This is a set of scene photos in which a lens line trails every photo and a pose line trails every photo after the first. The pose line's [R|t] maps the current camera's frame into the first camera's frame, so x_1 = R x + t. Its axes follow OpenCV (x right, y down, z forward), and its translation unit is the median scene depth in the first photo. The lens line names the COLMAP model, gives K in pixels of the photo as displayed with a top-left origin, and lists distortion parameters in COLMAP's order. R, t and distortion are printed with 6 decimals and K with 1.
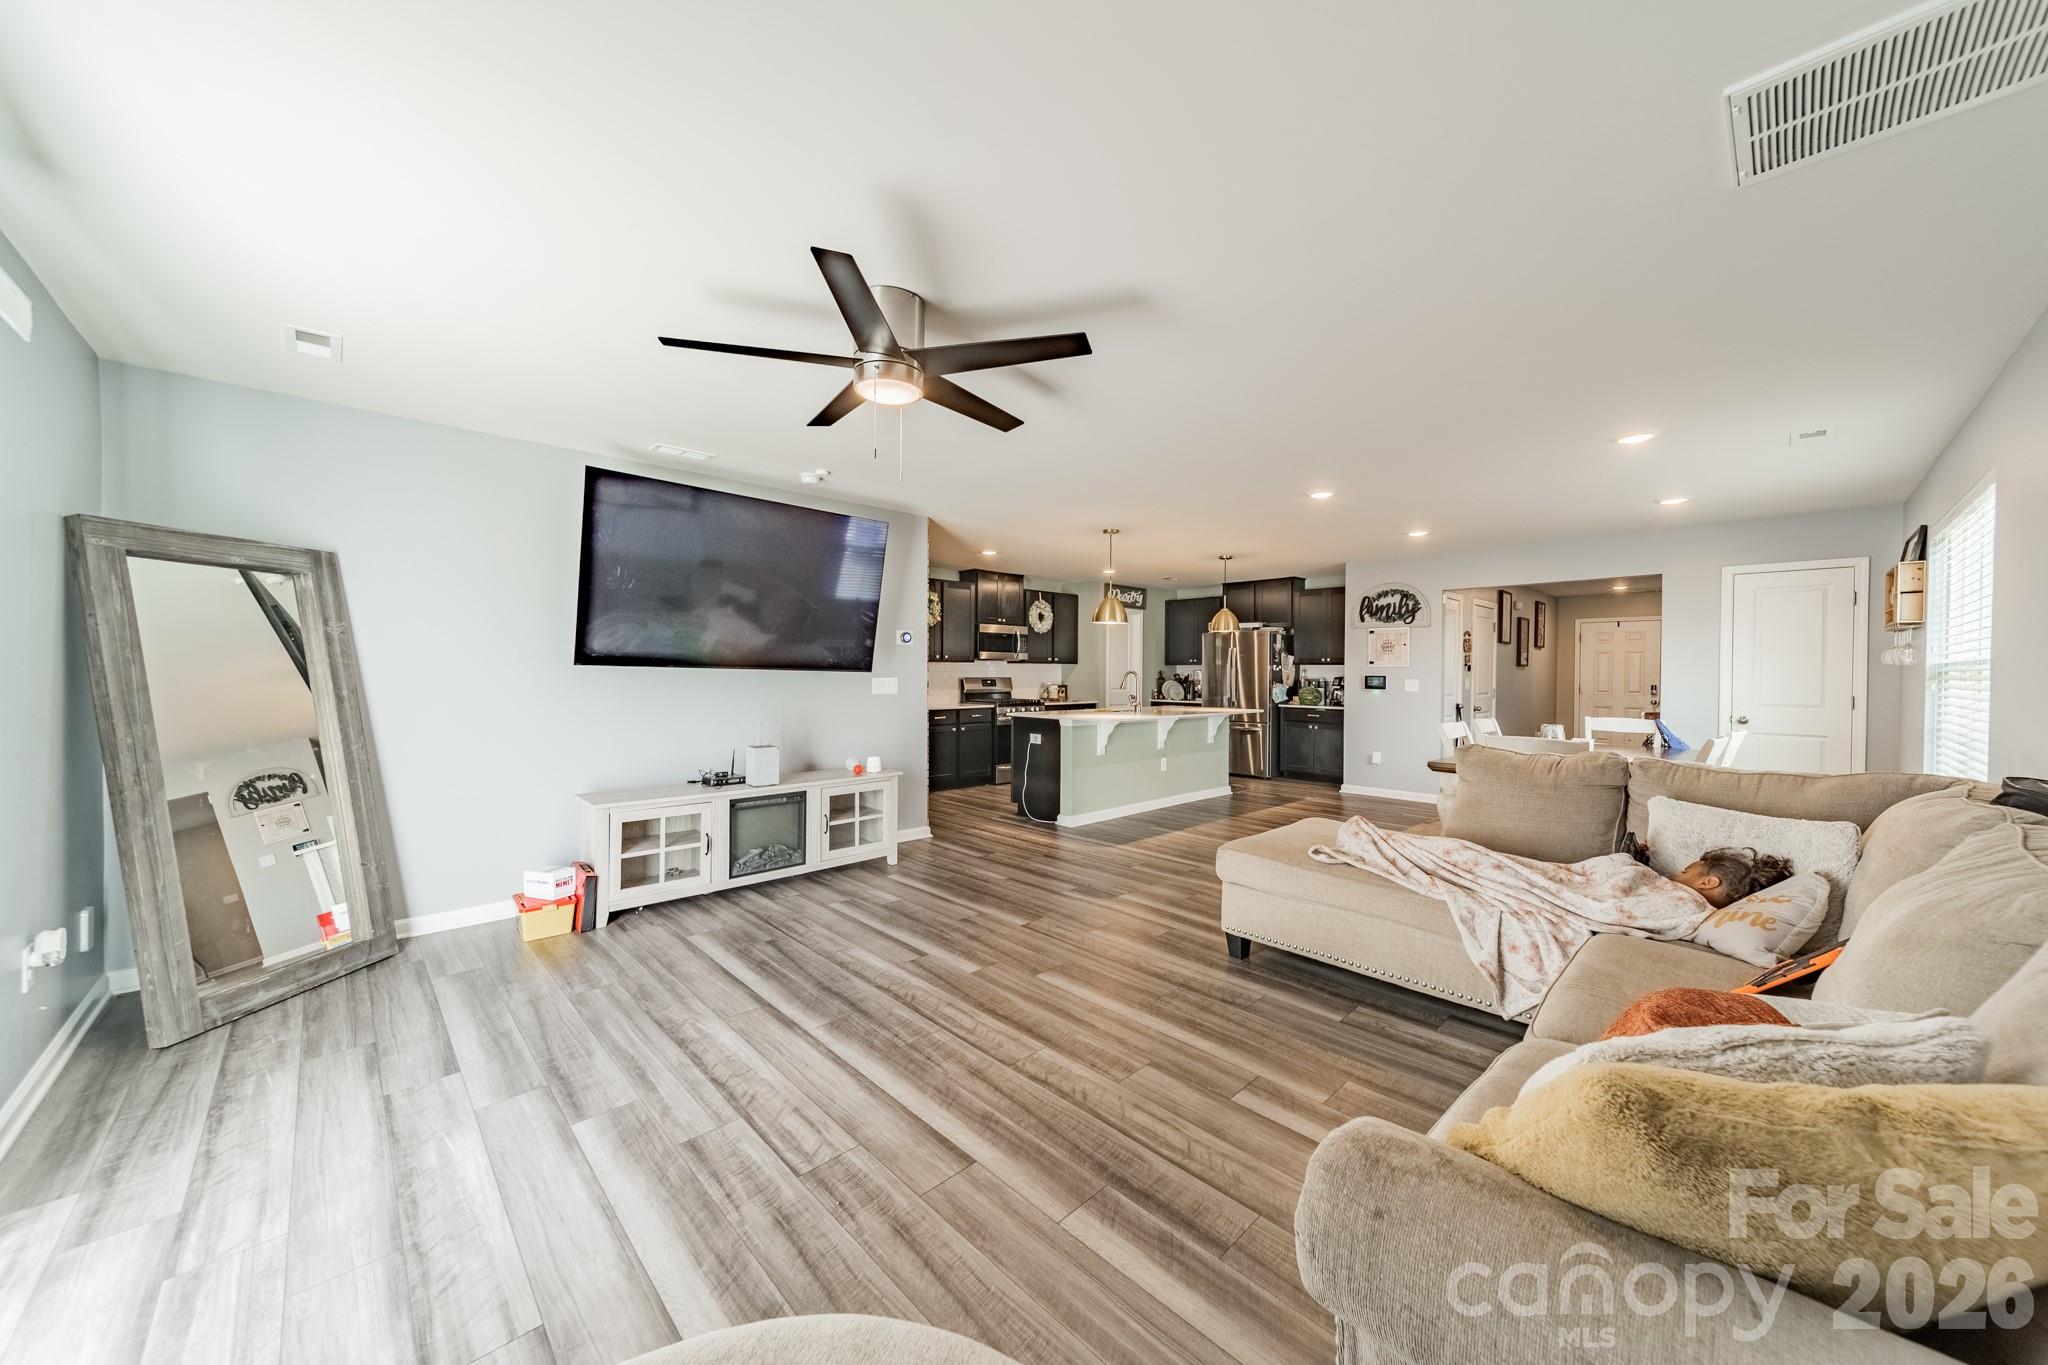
lens RADIAL K [[723.3, 0, 1029.8], [0, 723.3, 674.1], [0, 0, 1]] dist [0.008880, -0.000093]
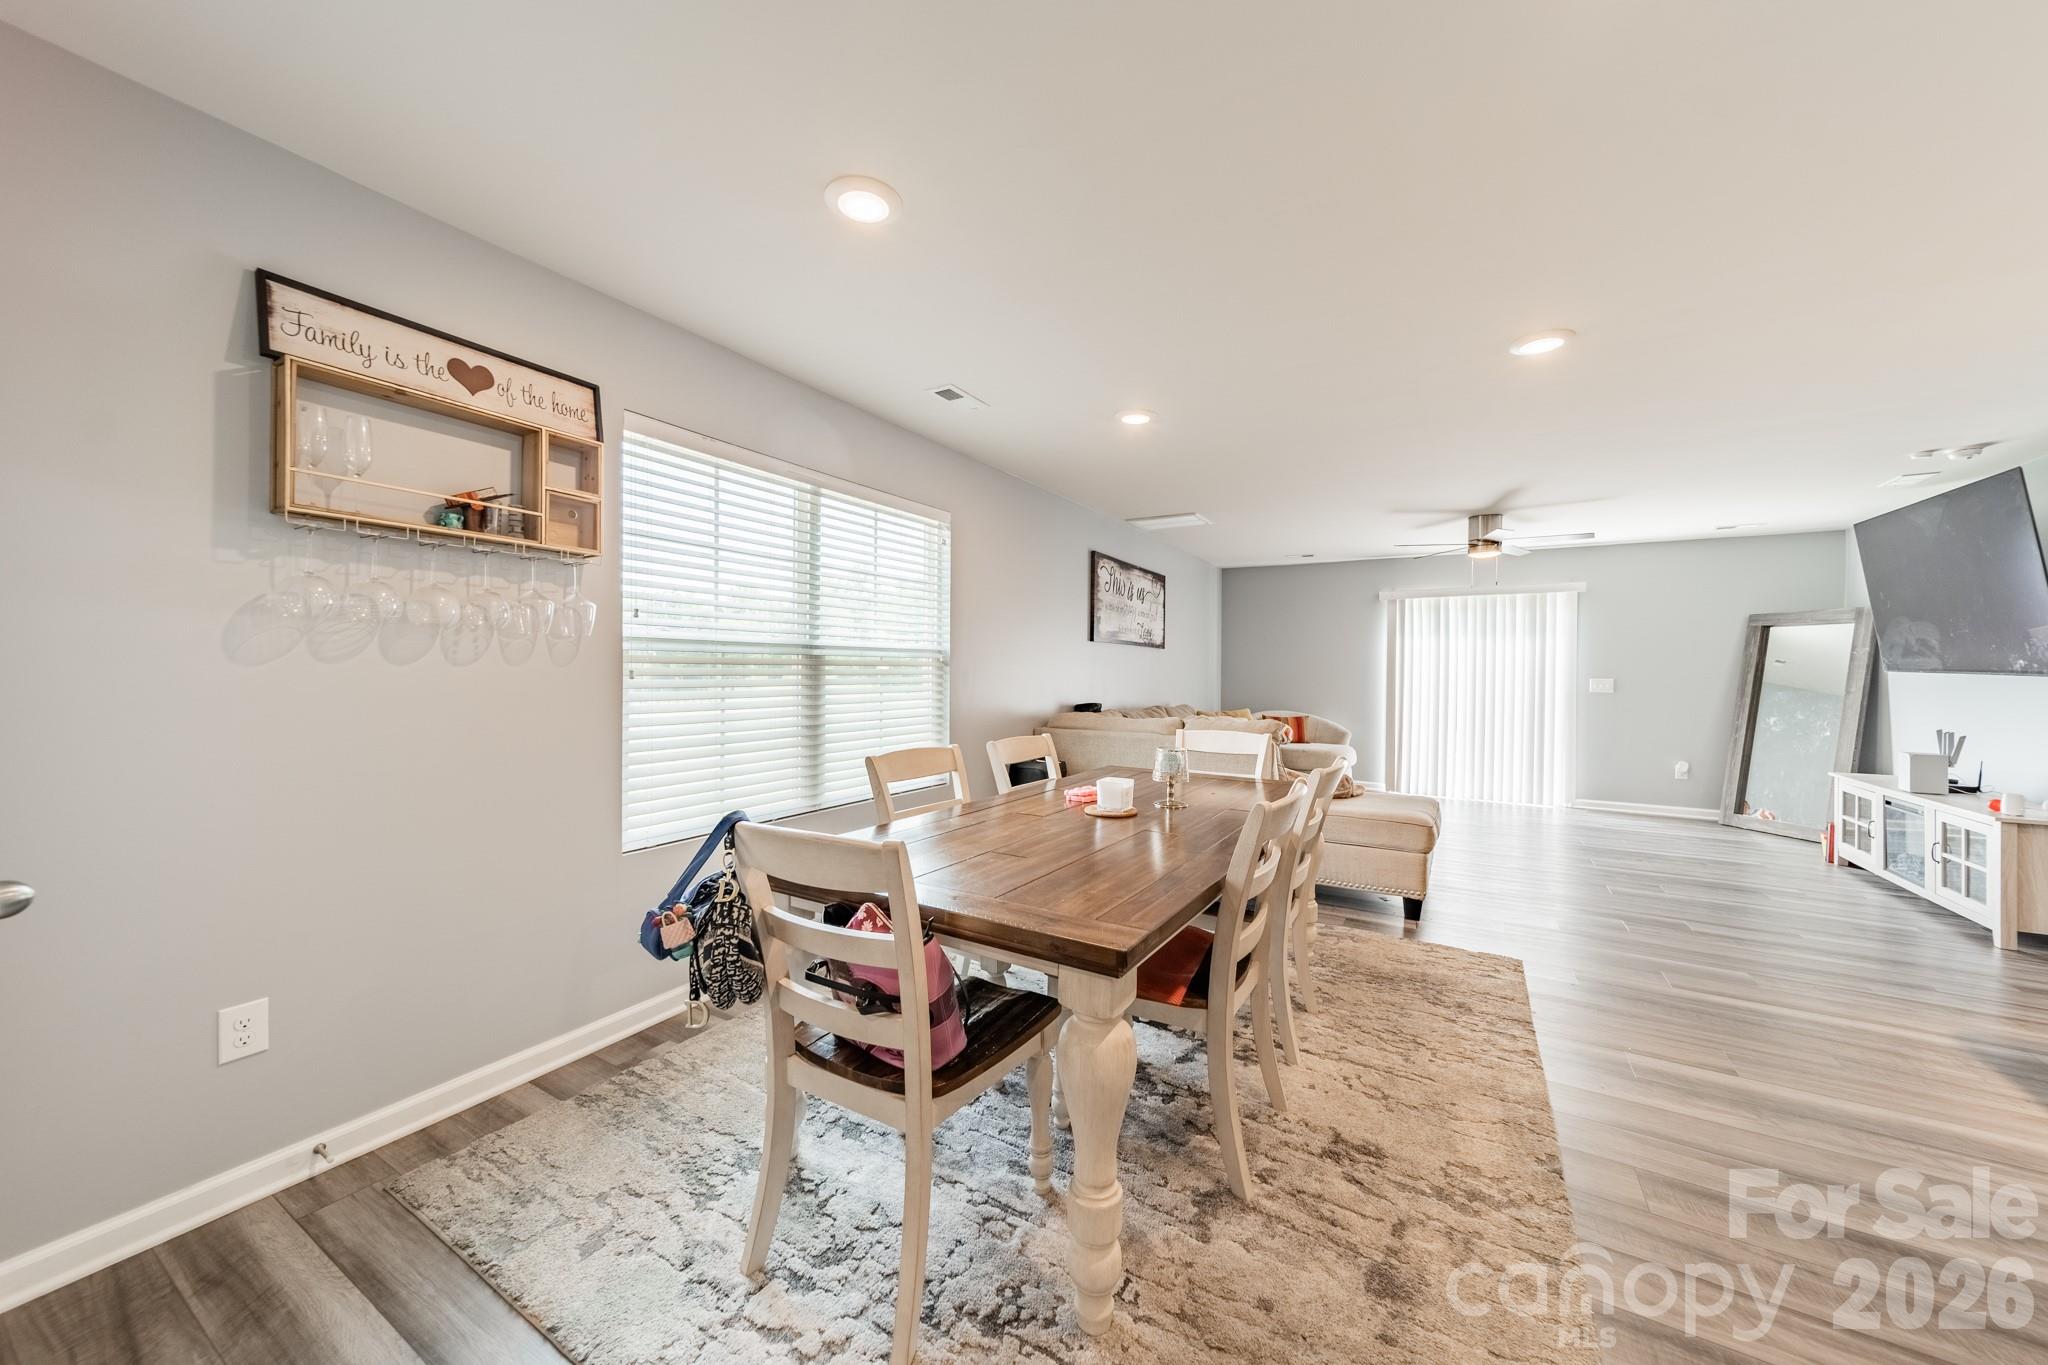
lens RADIAL K [[723.3, 0, 1029.8], [0, 723.3, 674.1], [0, 0, 1]] dist [0.008880, -0.000093]
pose [[-0.964993, -0.013538, -0.261925, 0.577064], [-0.016176, 0.999838, 0.007919, 0.003503], [0.261775, 0.011879, -0.965056, 0.905618]]
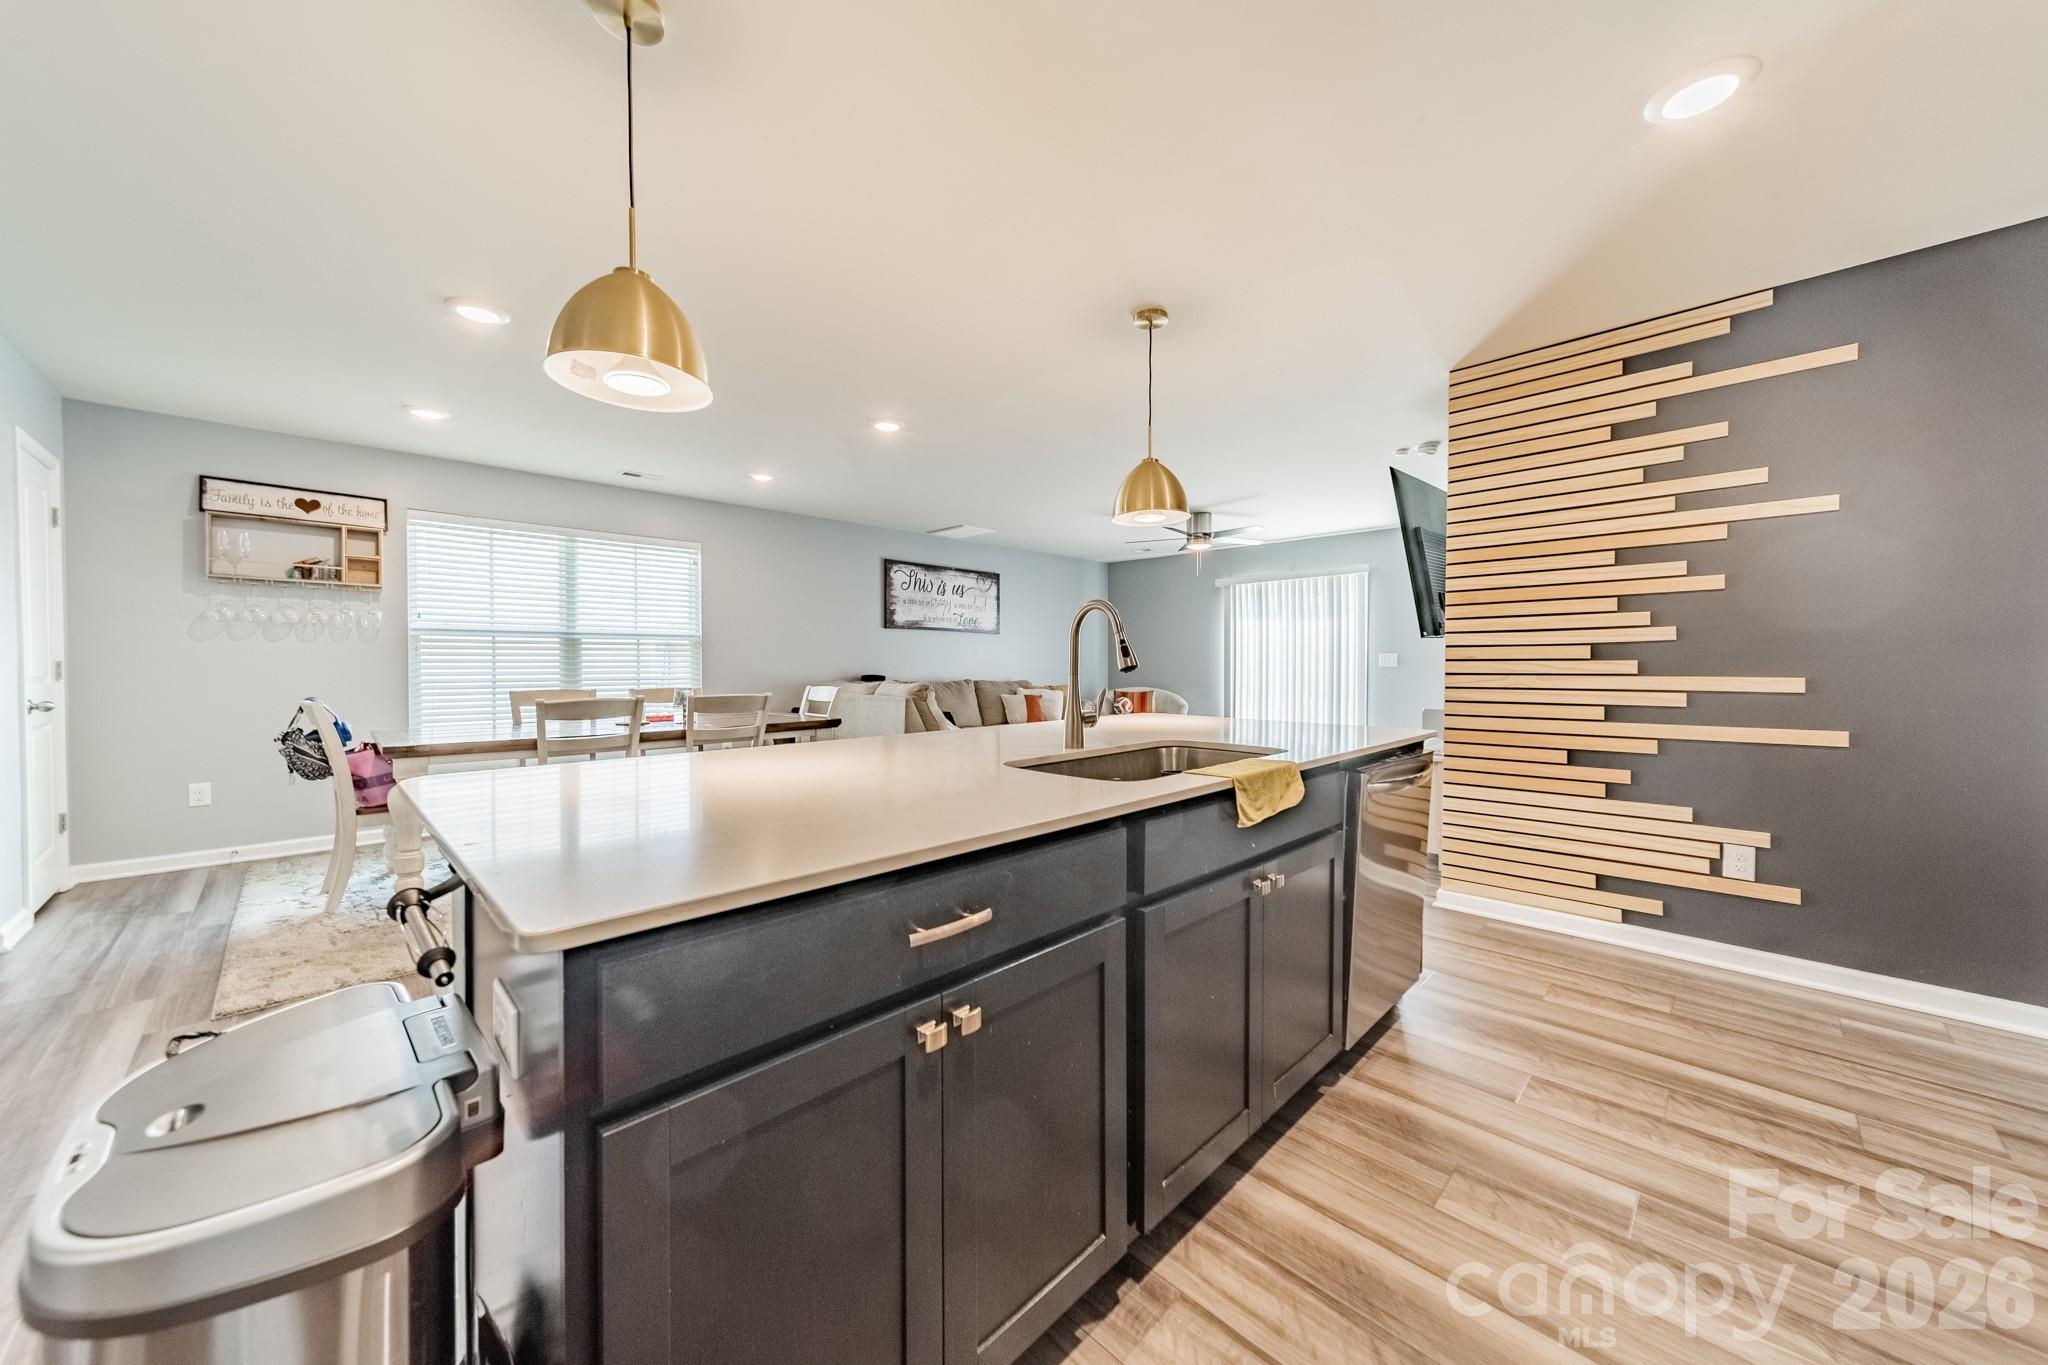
lens RADIAL K [[723.3, 0, 1029.8], [0, 723.3, 674.1], [0, 0, 1]] dist [0.008880, -0.000093]
pose [[-0.999780, -0.004981, -0.020356, 0.157147], [-0.005357, 0.999815, 0.018476, 0.016579], [0.020260, 0.018581, -0.999622, 1.171062]]
